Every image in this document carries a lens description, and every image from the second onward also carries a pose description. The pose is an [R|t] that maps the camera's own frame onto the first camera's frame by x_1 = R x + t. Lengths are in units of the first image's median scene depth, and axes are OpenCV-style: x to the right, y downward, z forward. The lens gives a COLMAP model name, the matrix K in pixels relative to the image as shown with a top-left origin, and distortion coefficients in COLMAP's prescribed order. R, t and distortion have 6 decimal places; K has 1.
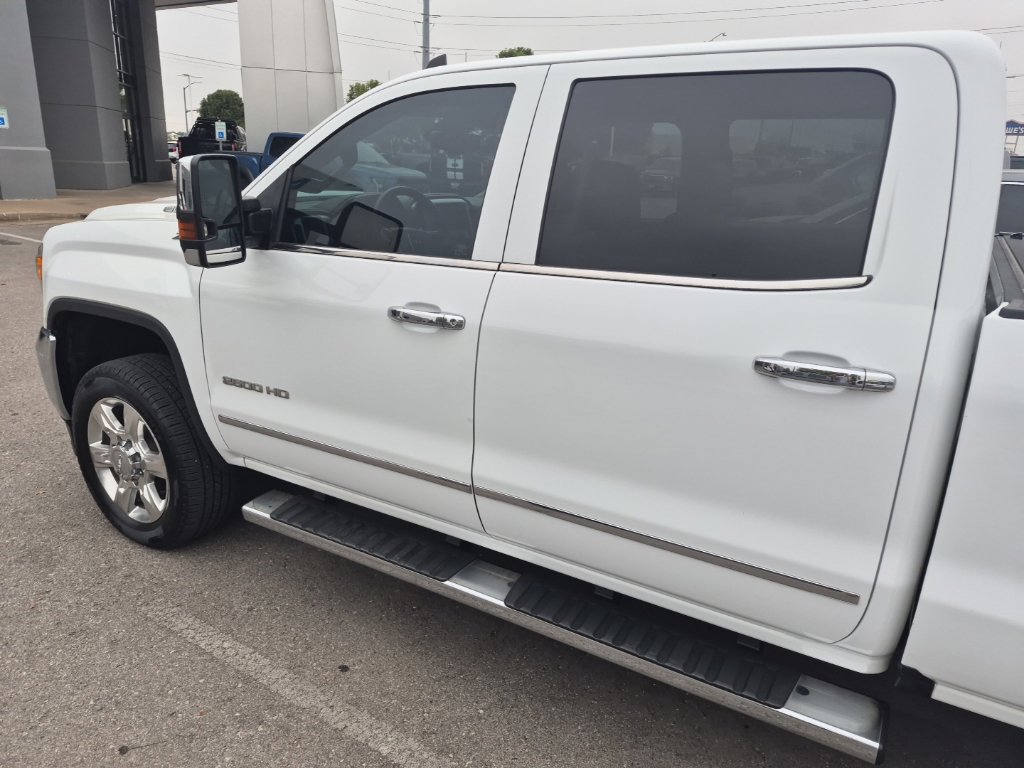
lens RADIAL K [[698.1, 0, 511.7], [0, 698.1, 381.1], [0, 0, 1]] dist [0.054754, -0.050145]
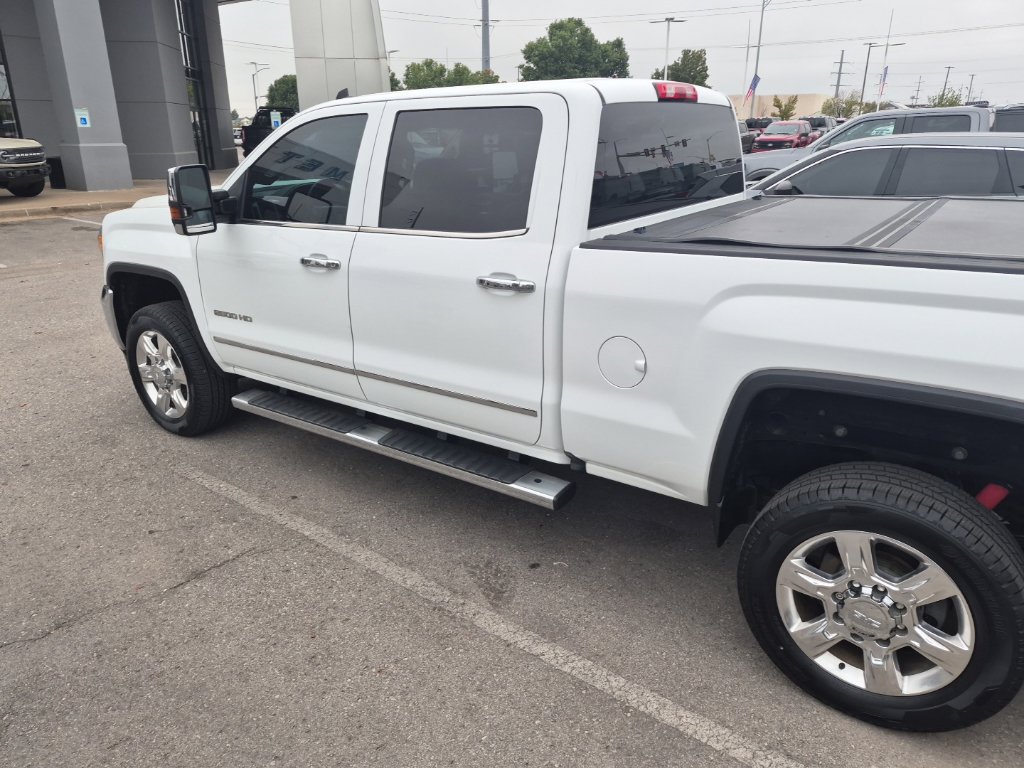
lens RADIAL K [[698.1, 0, 518.0], [0, 698.1, 377.4], [0, 0, 1]] dist [0.058345, -0.060576]
pose [[0.996063, -0.014044, -0.087529, 0.334095], [0.016813, 0.999379, 0.030975, 0.092842], [0.087039, -0.032324, 0.995680, -0.408407]]
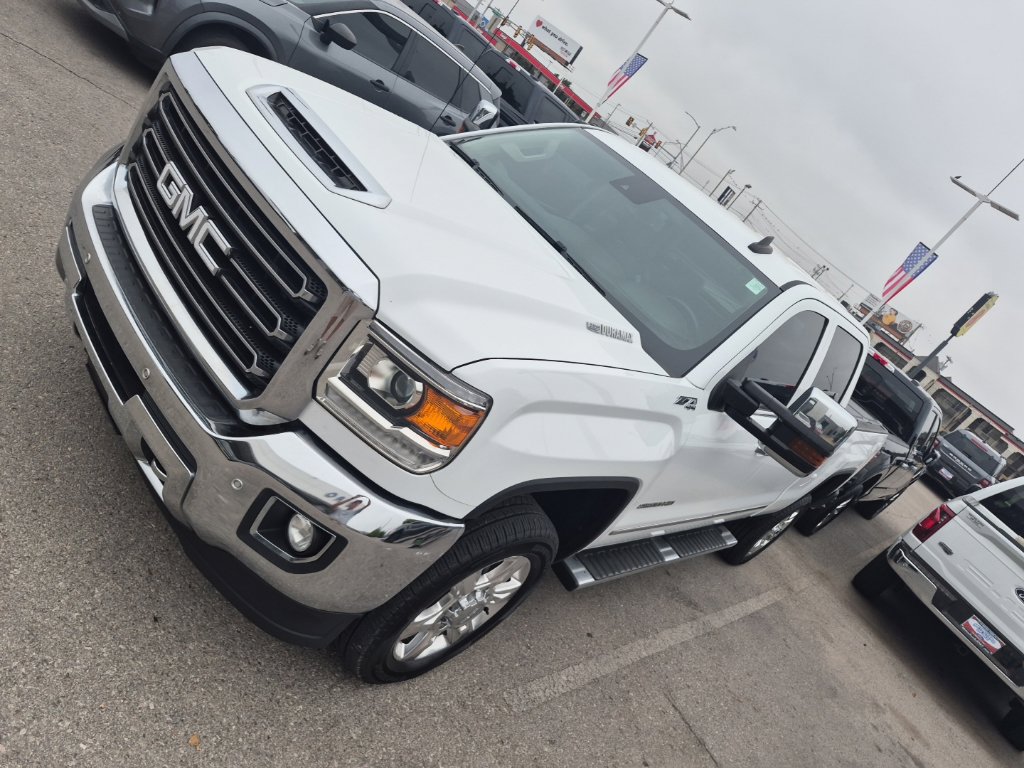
lens RADIAL K [[700.2, 0, 501.3], [0, 700.2, 391.4], [0, 0, 1]] dist [0.070238, -0.087375]
pose [[0.234326, -0.283248, 0.929980, -1.325319], [-0.309661, 0.885039, 0.347585, -0.444443], [-0.921521, -0.369427, 0.119677, 1.031817]]
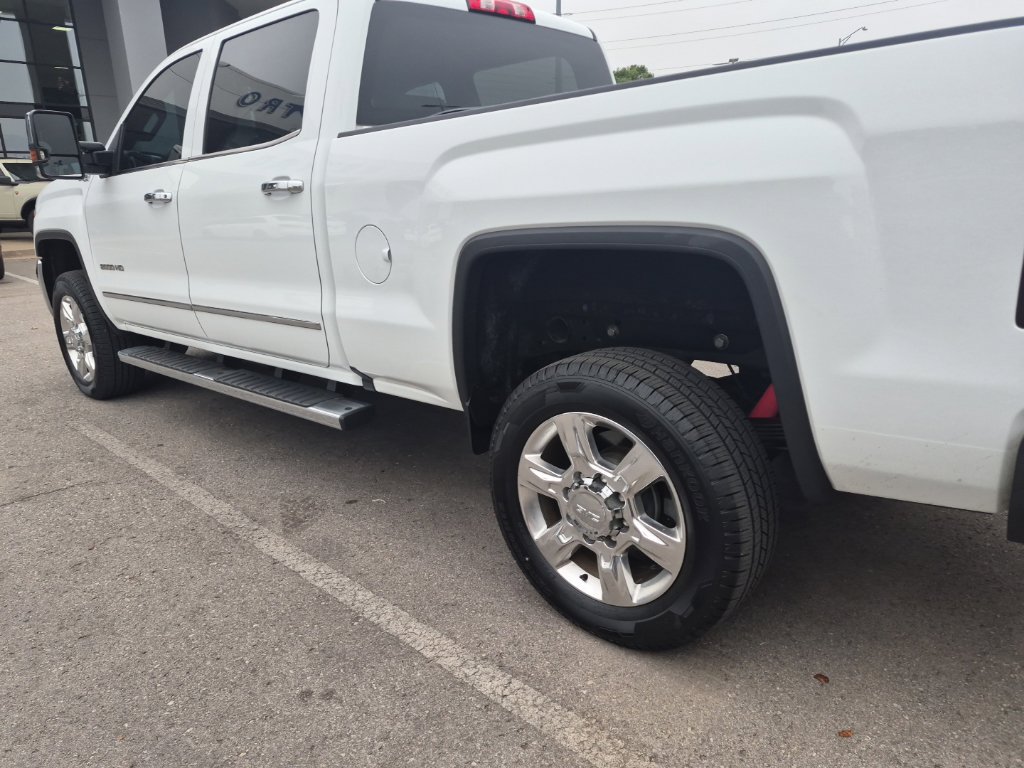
lens RADIAL K [[698.1, 0, 502.4], [0, 698.1, 393.6], [0, 0, 1]] dist [0.042434, -0.037580]
pose [[0.977419, -0.009575, -0.211095, 0.710352], [0.005881, 0.999818, -0.018123, 0.283797], [0.211230, 0.016473, 0.977297, -0.299530]]
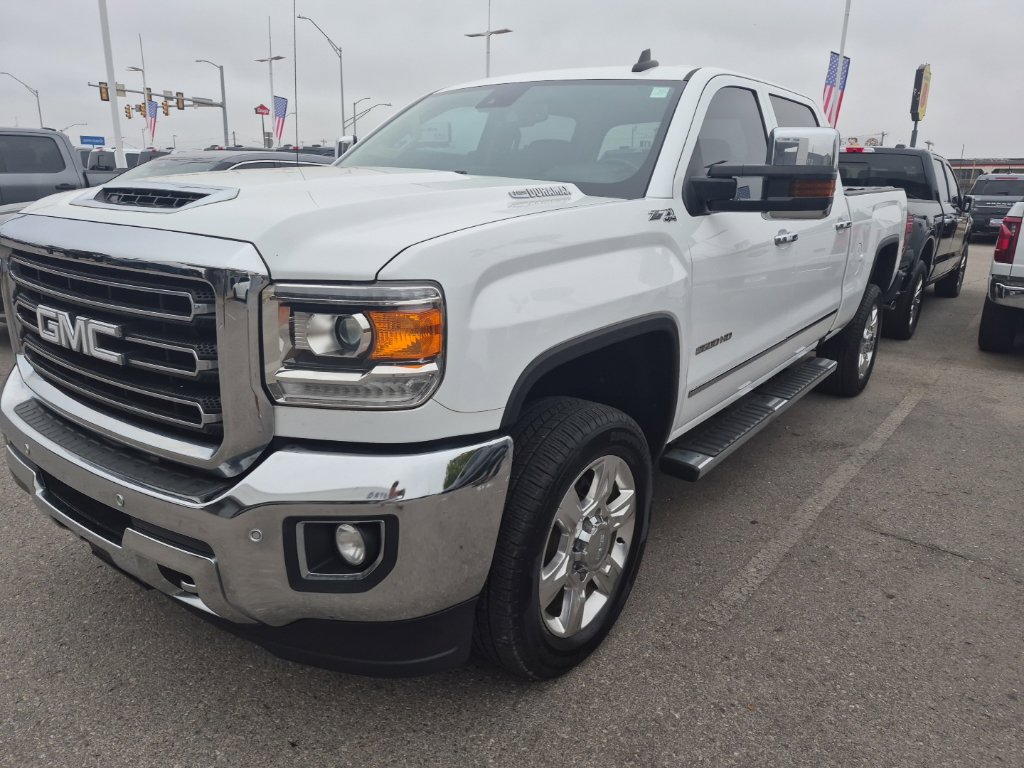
lens RADIAL K [[698.1, 0, 518.0], [0, 698.1, 377.4], [0, 0, 1]] dist [0.058345, -0.060576]
pose [[0.108097, -0.288579, 0.951334, -1.275721], [0.286927, 0.925275, 0.248072, -0.262562], [-0.951834, 0.246147, 0.182820, 0.970393]]
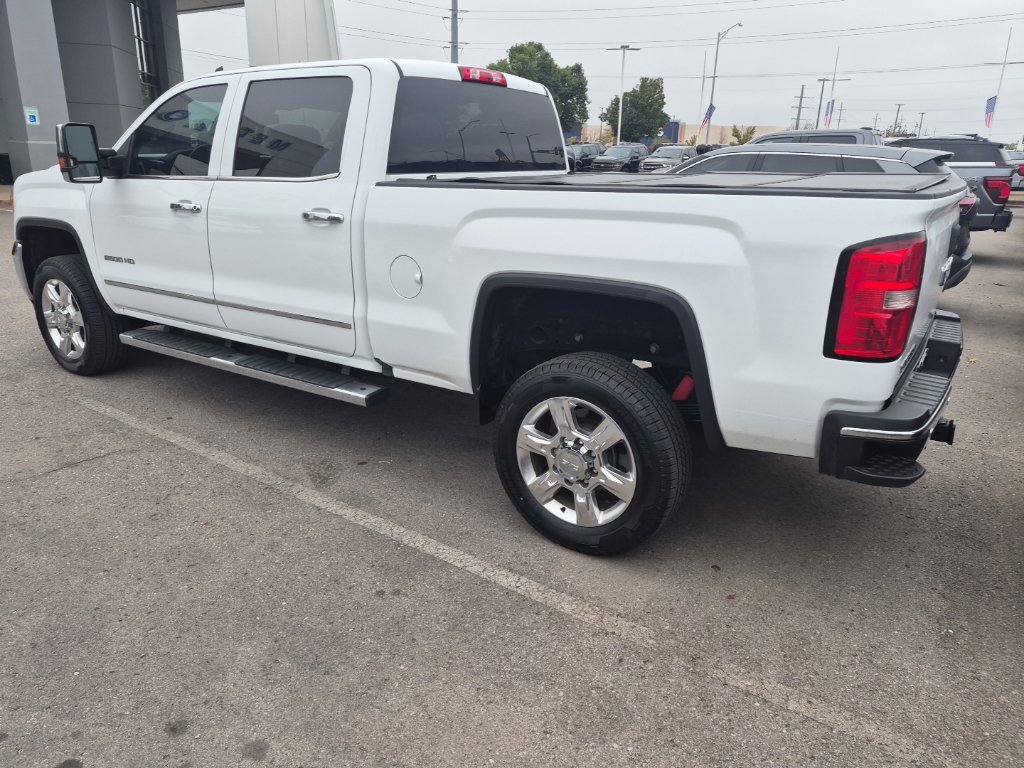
lens RADIAL K [[692.4, 0, 516.7], [0, 692.4, 381.9], [0, 0, 1]] dist [0.058555, -0.062240]
pose [[0.999200, 0.001003, -0.039990, 0.608125], [-0.000533, 0.999931, 0.011773, 0.256664], [0.039999, -0.011742, 0.999131, -0.620852]]
